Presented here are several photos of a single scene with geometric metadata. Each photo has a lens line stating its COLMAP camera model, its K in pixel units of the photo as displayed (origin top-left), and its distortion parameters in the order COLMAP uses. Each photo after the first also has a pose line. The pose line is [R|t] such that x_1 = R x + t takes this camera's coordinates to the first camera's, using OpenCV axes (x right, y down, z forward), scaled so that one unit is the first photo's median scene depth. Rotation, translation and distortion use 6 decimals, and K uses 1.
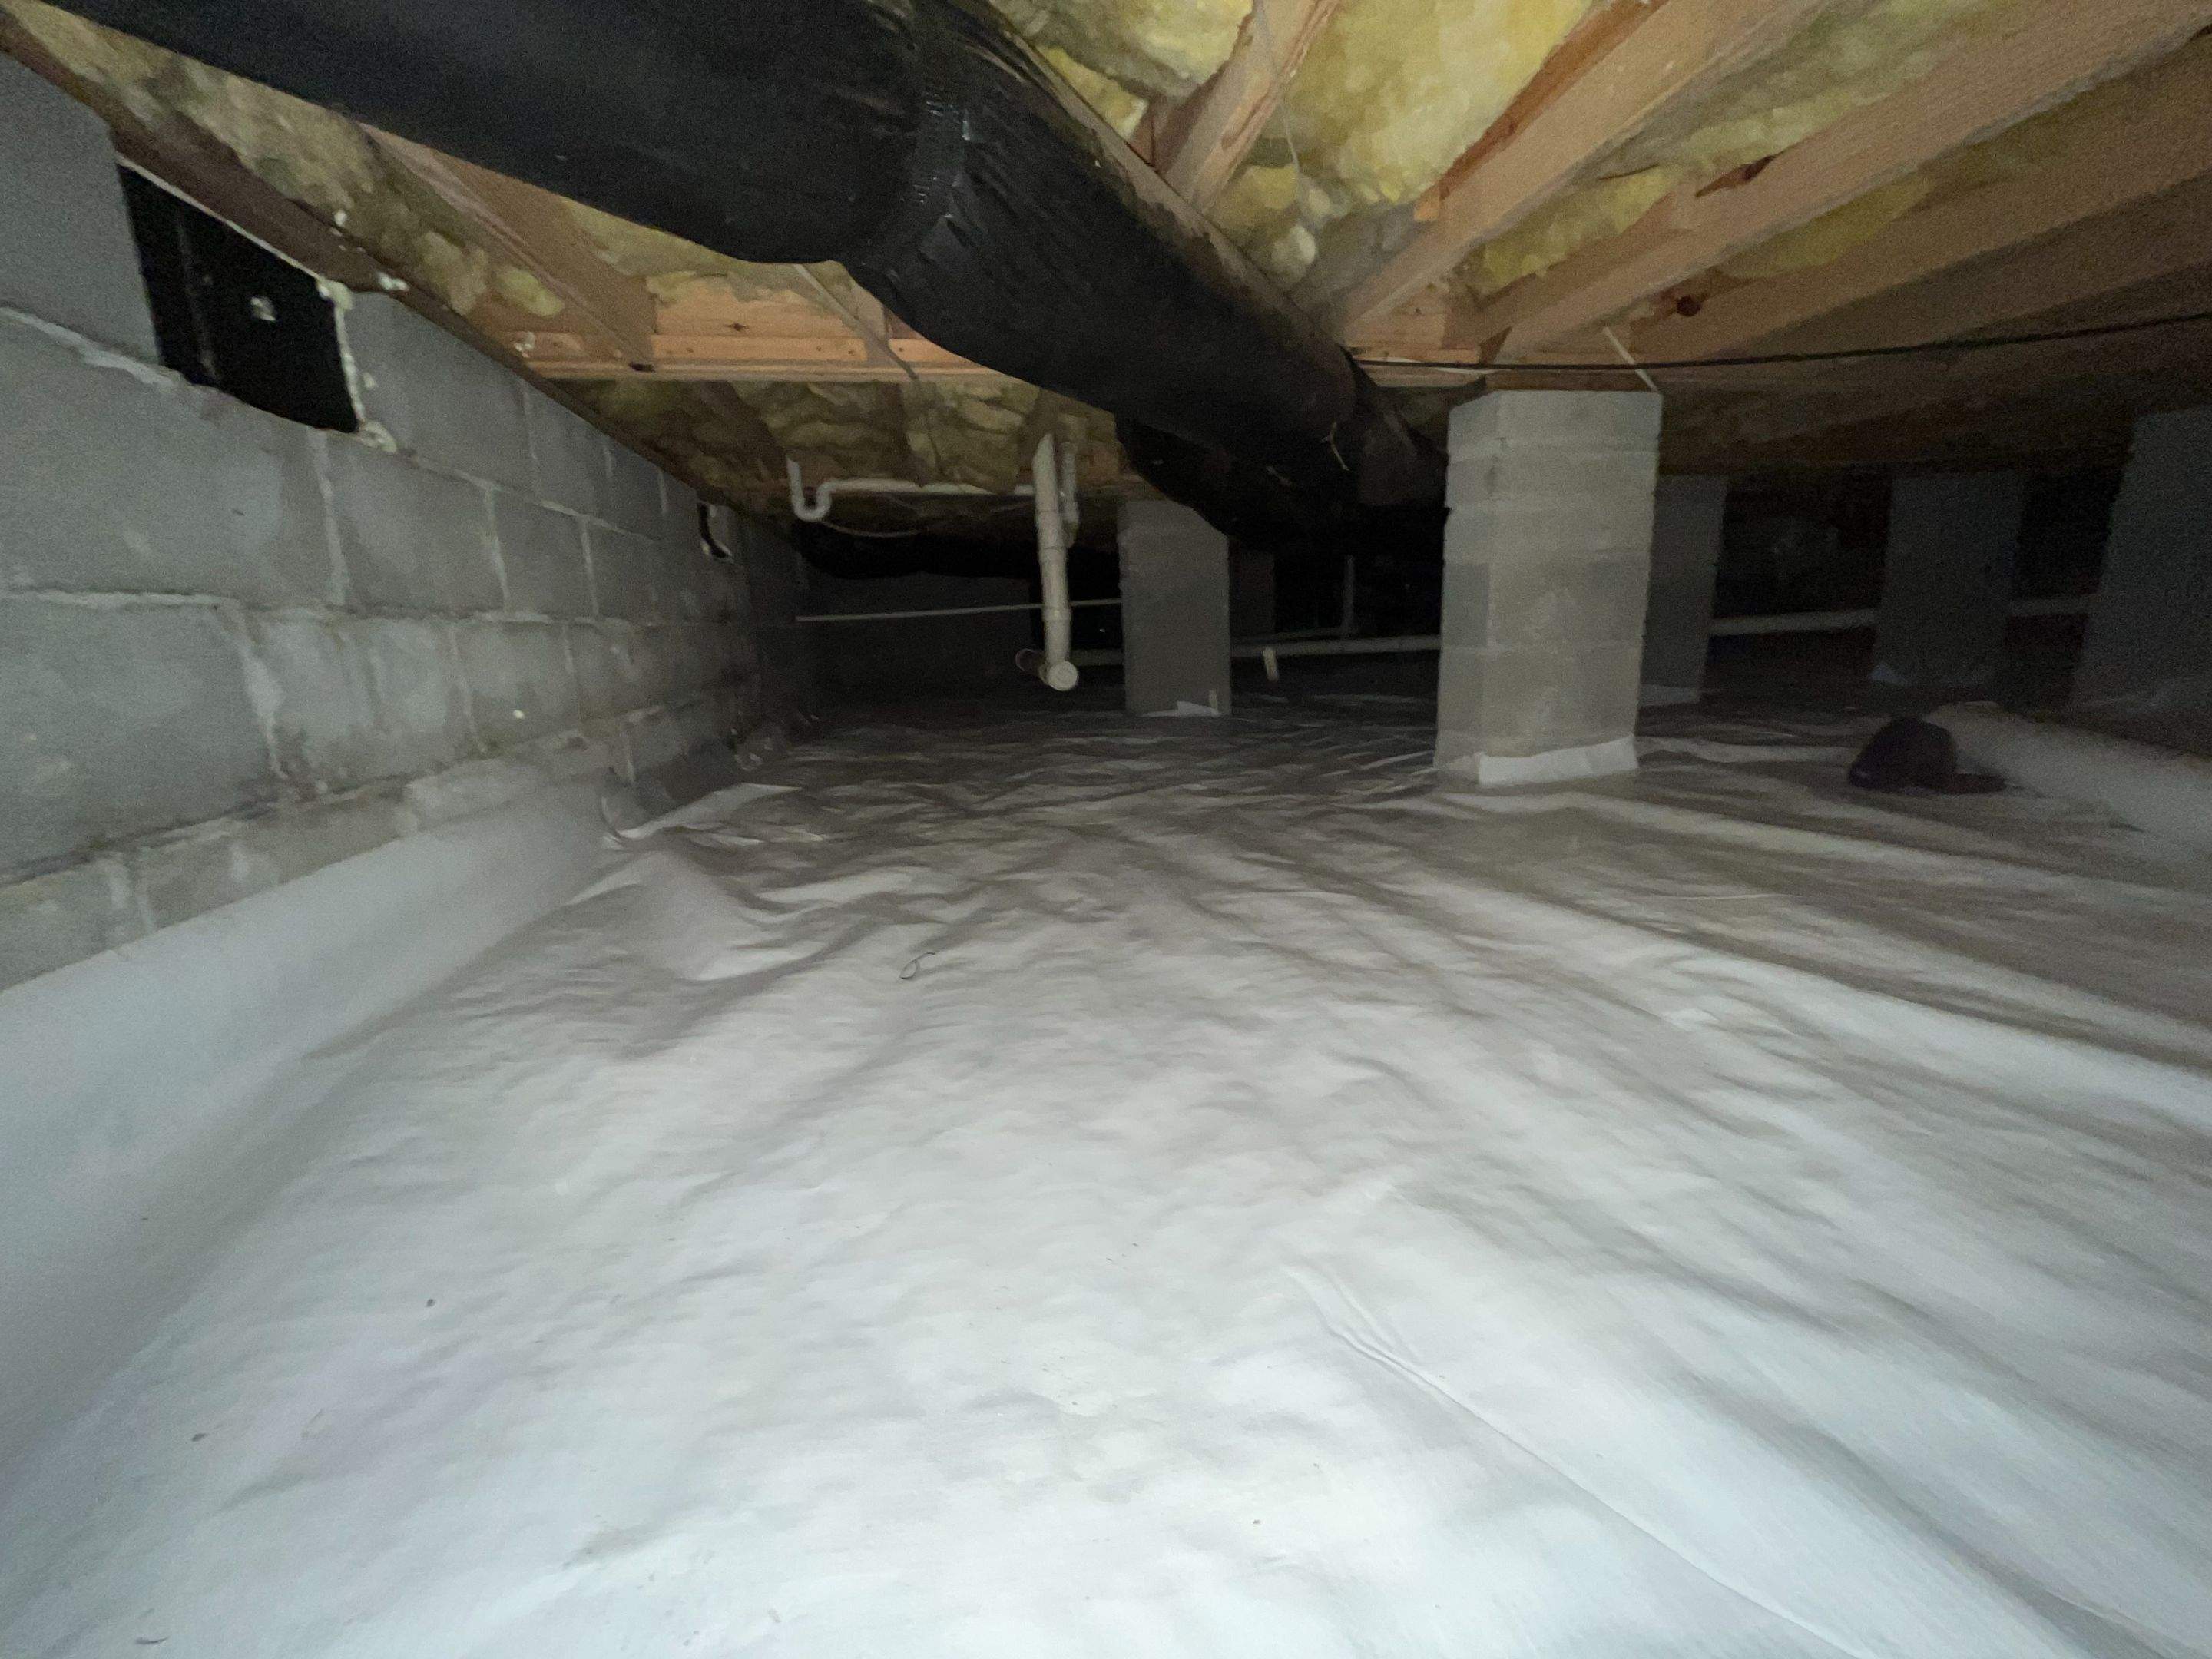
lens RADIAL K [[892.5, 0, 1106.0], [0, 892.5, 829.5], [0, 0, 1]] dist [0.000025, -0.000451]
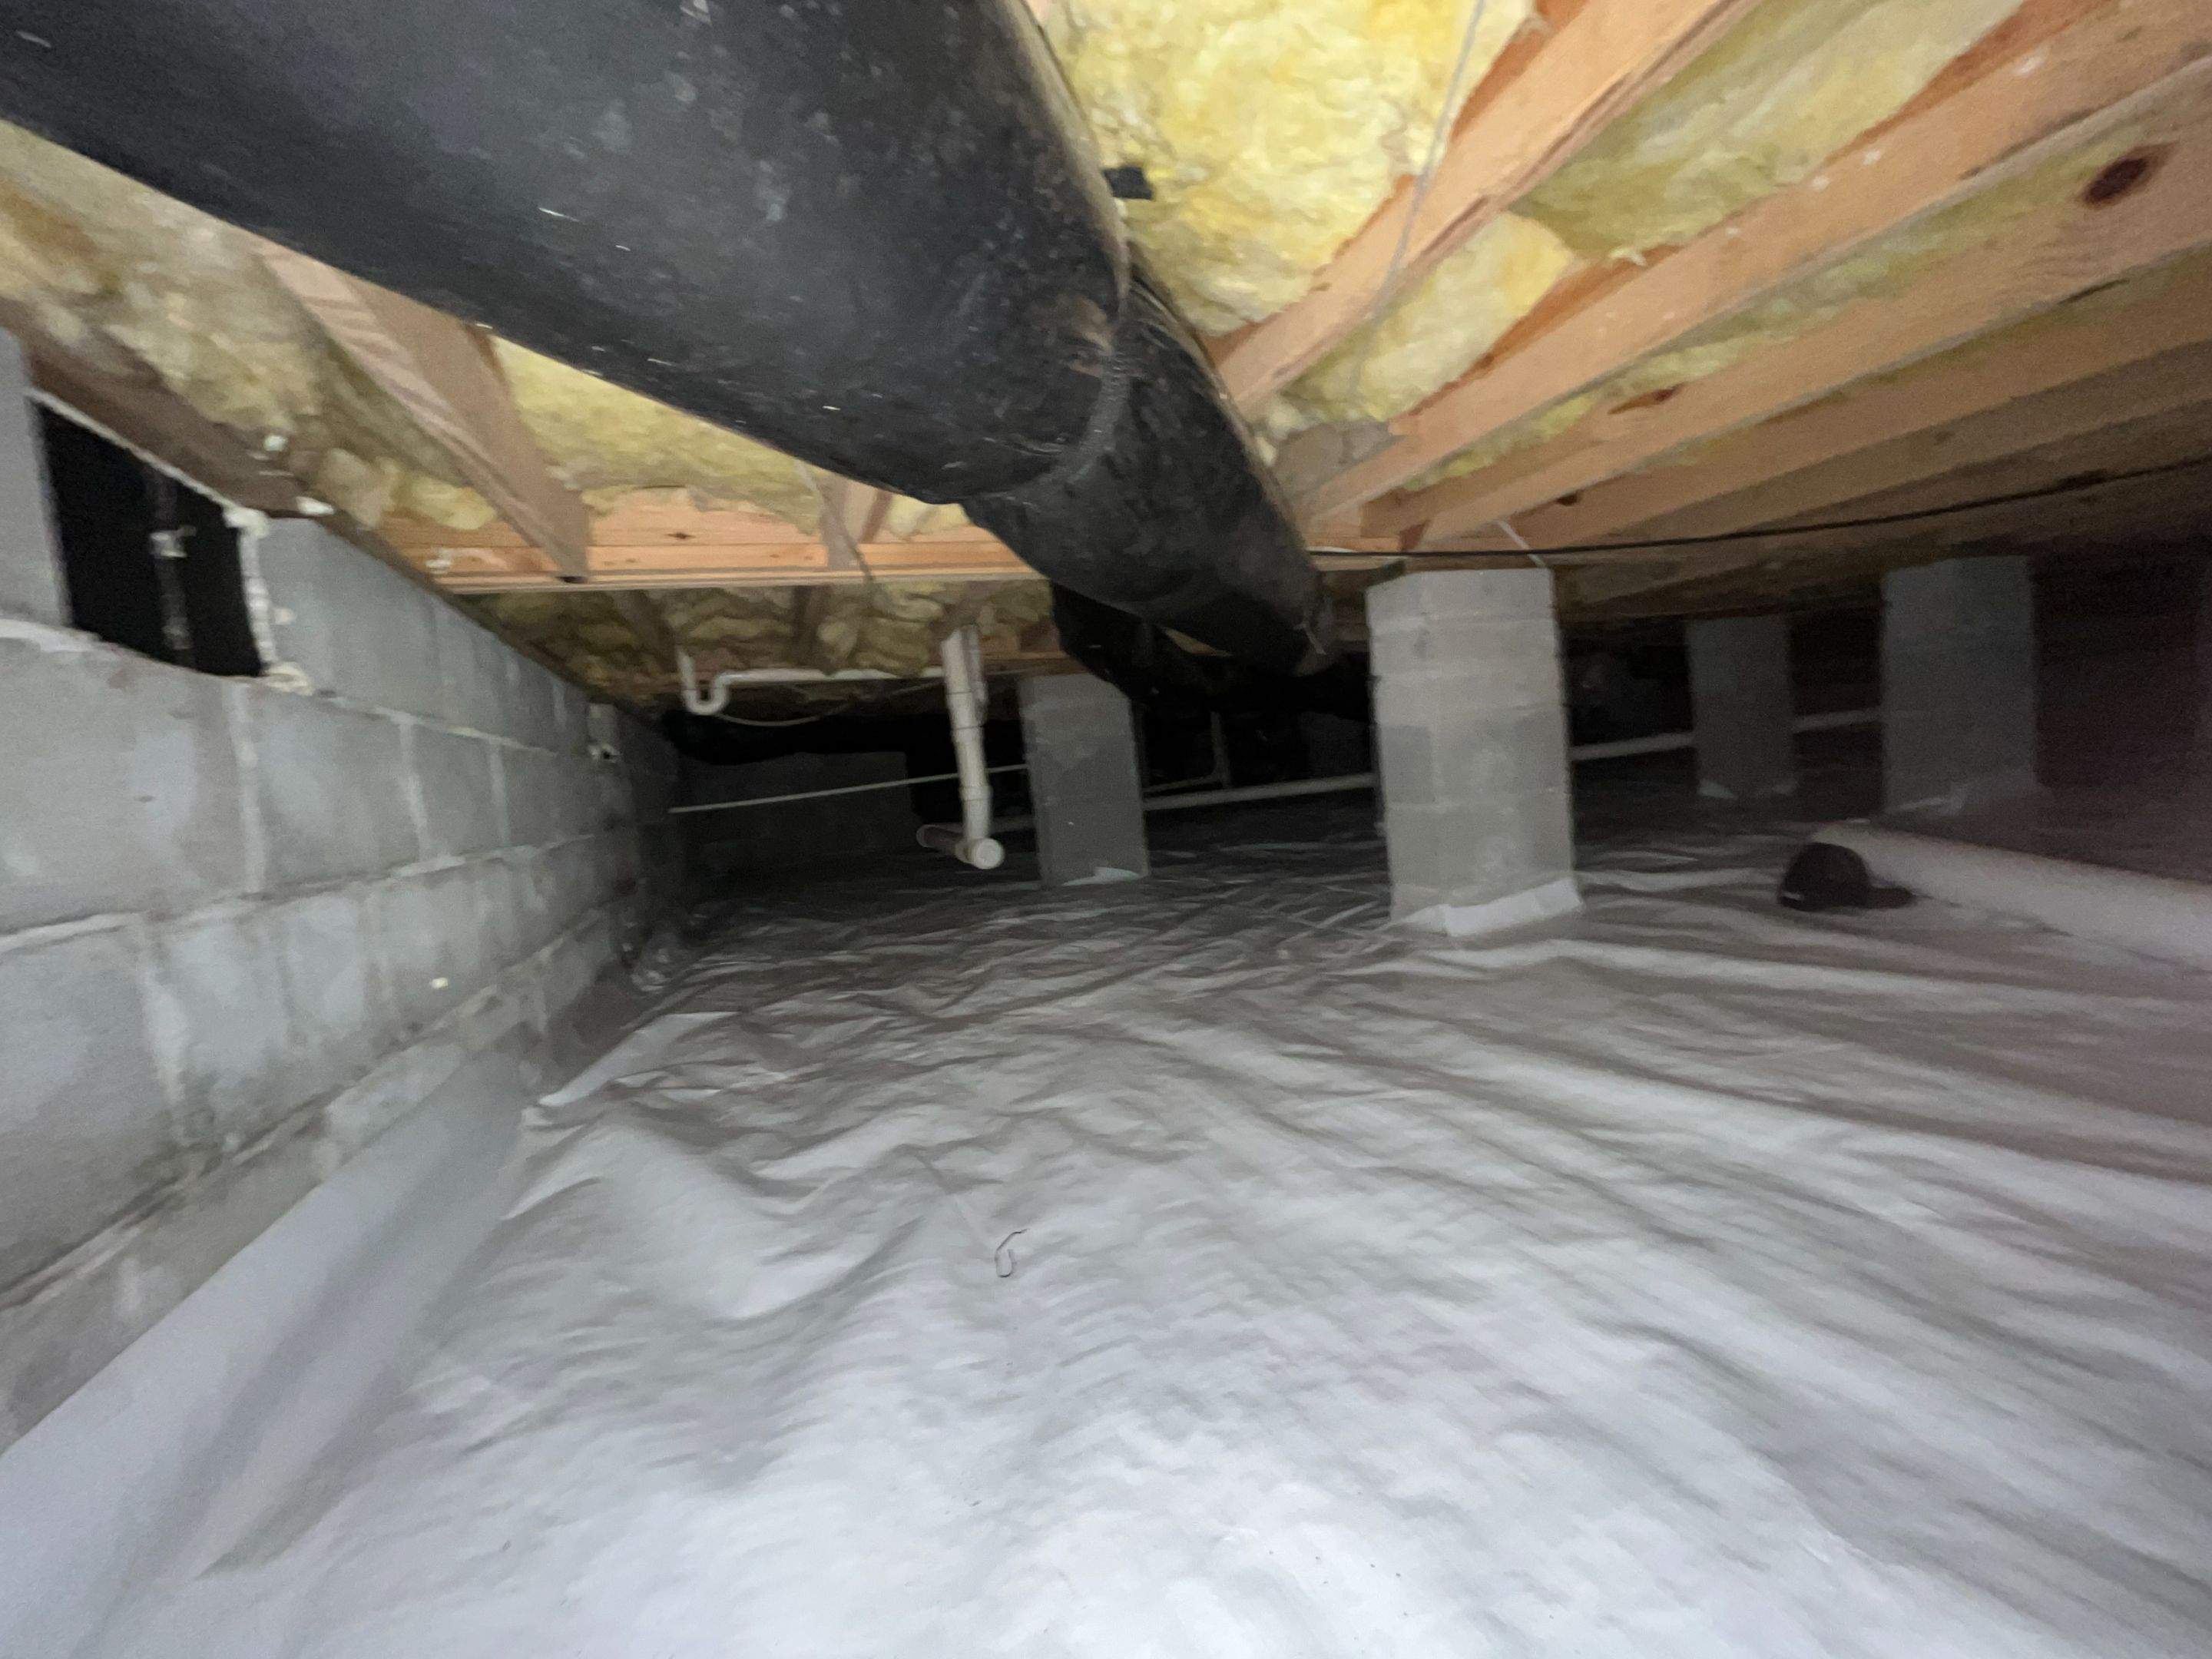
lens RADIAL K [[892.5, 0, 1106.0], [0, 892.5, 829.5], [0, 0, 1]] dist [0.000025, -0.000451]
pose [[0.982948, -0.077731, 0.166645, -0.169686], [0.104167, 0.982205, -0.156276, -0.071711], [-0.151532, 0.170970, 0.973554, 0.075700]]
